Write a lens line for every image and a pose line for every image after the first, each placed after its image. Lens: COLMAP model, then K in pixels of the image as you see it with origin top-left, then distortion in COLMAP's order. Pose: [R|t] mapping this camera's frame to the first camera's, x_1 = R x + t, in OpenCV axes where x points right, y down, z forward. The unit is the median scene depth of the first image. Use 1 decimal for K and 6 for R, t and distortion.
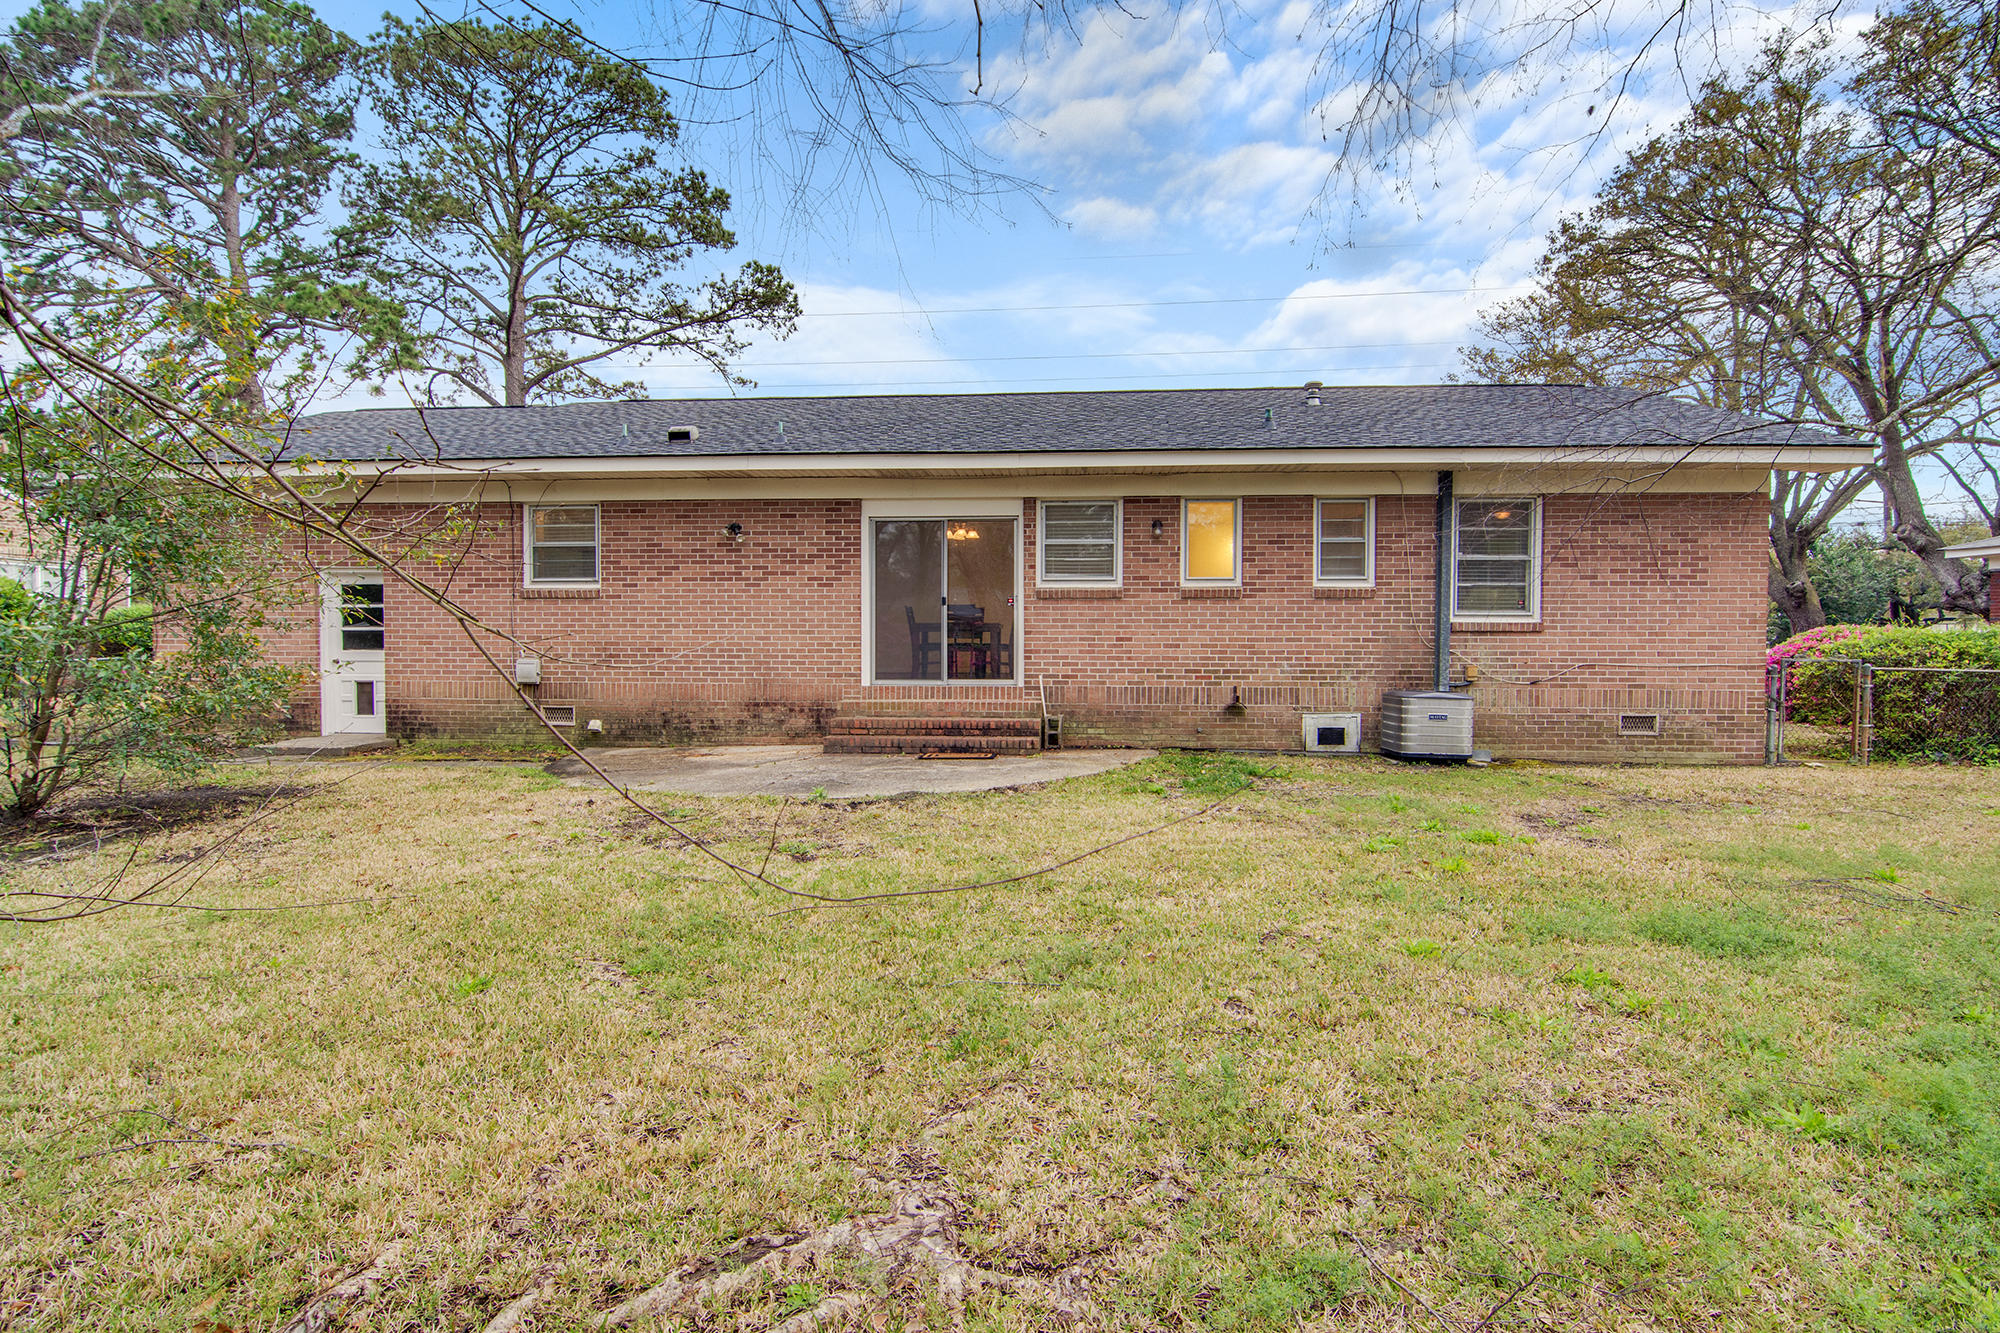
lens RADIAL K [[961.2, 0, 1000.8], [0, 961.2, 620.4], [0, 0, 1]] dist [0.014535, -0.008947]
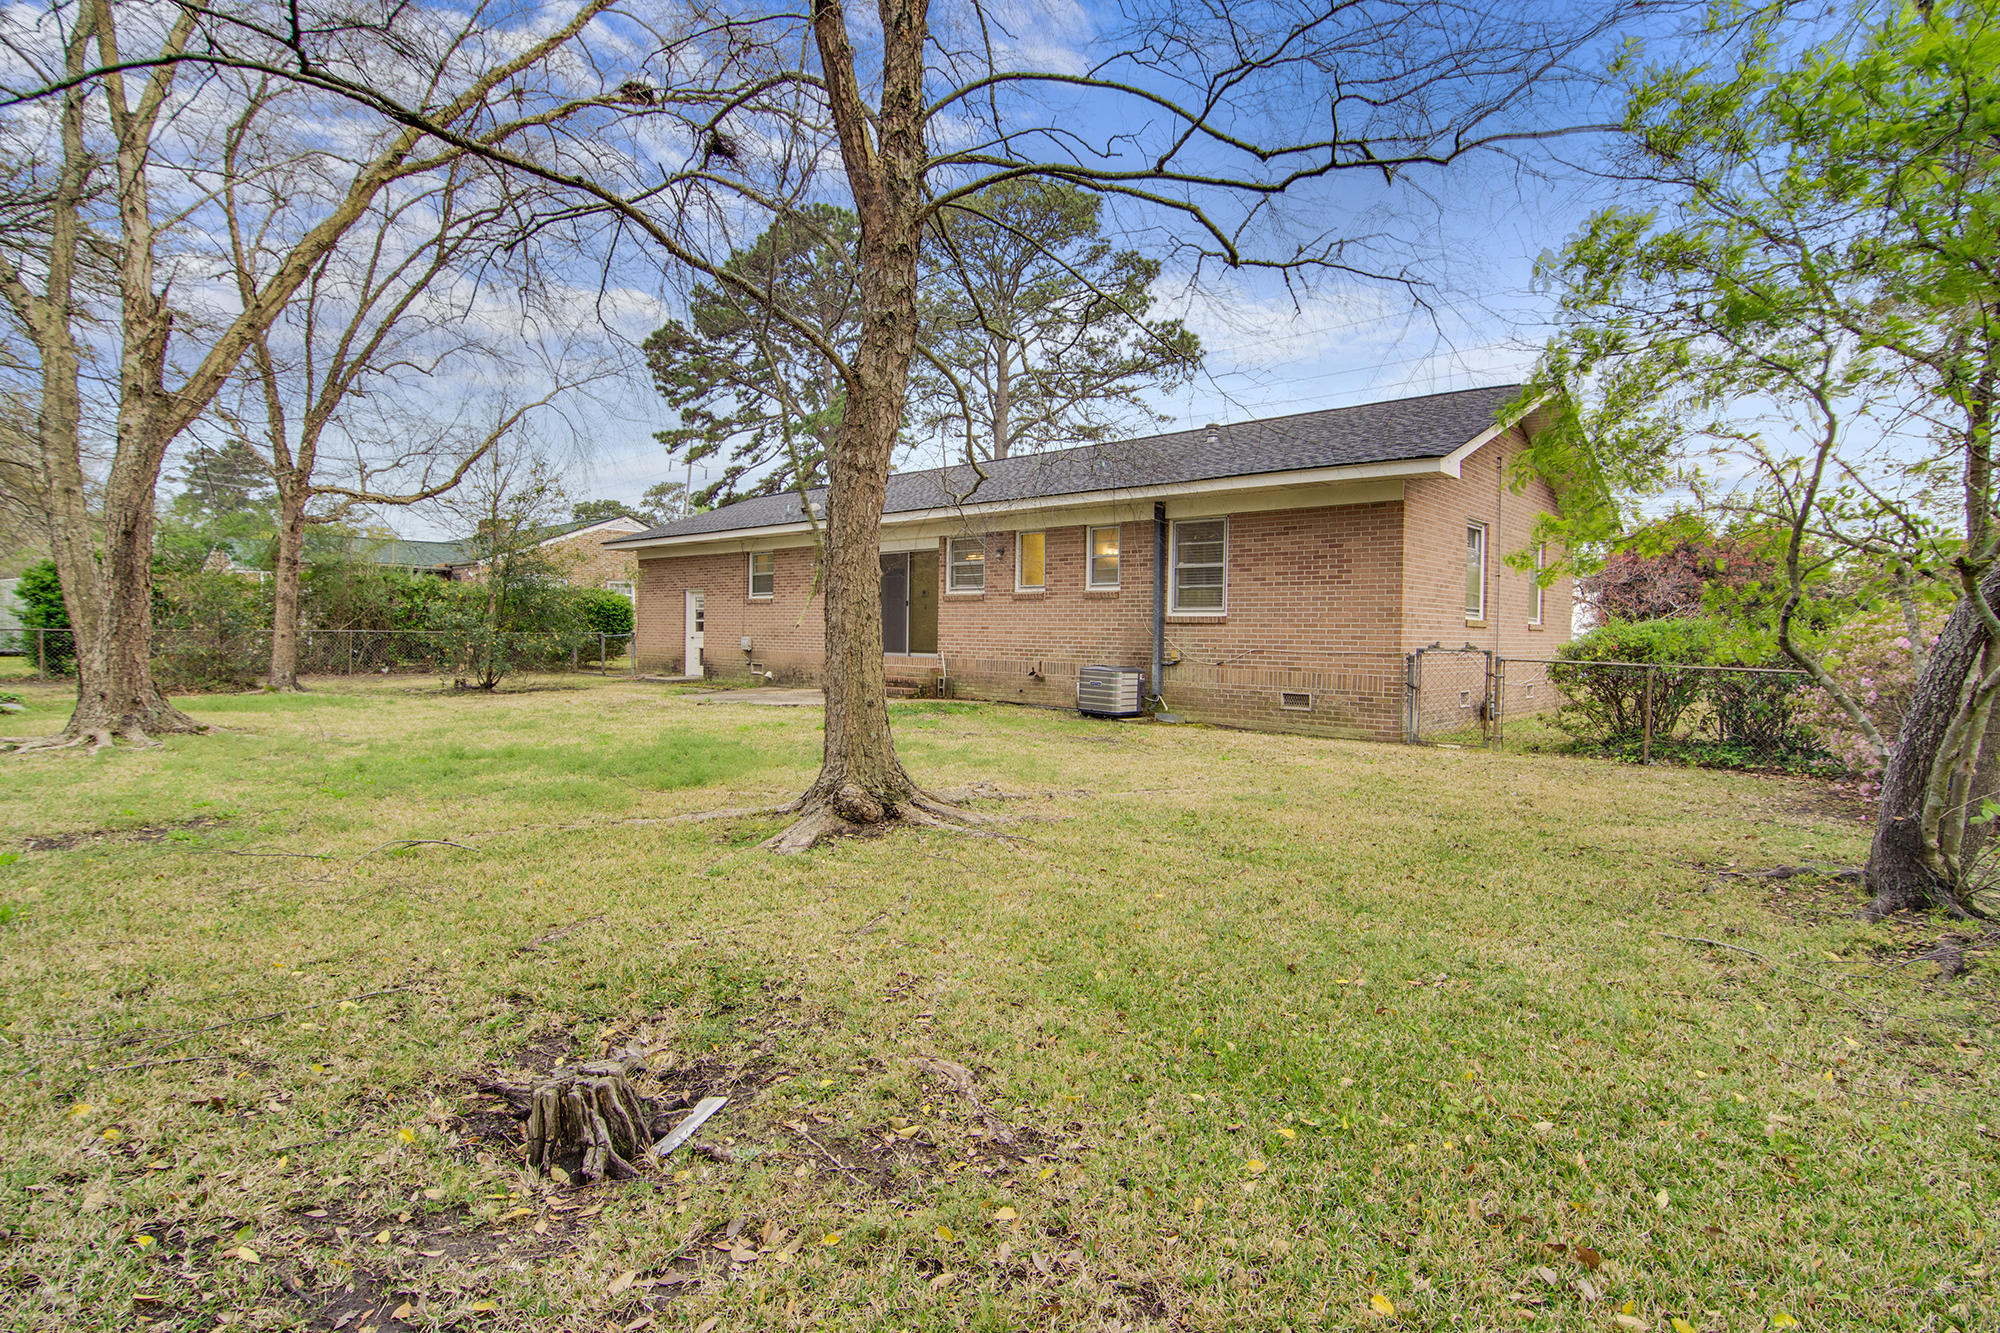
lens RADIAL K [[961.2, 0, 1000.8], [0, 961.2, 620.4], [0, 0, 1]] dist [0.014535, -0.008947]
pose [[0.794899, 0.001406, -0.606740, 1.010487], [-0.004833, 0.999980, -0.004015, 0.012848], [0.606722, 0.006123, 0.794891, -0.163576]]
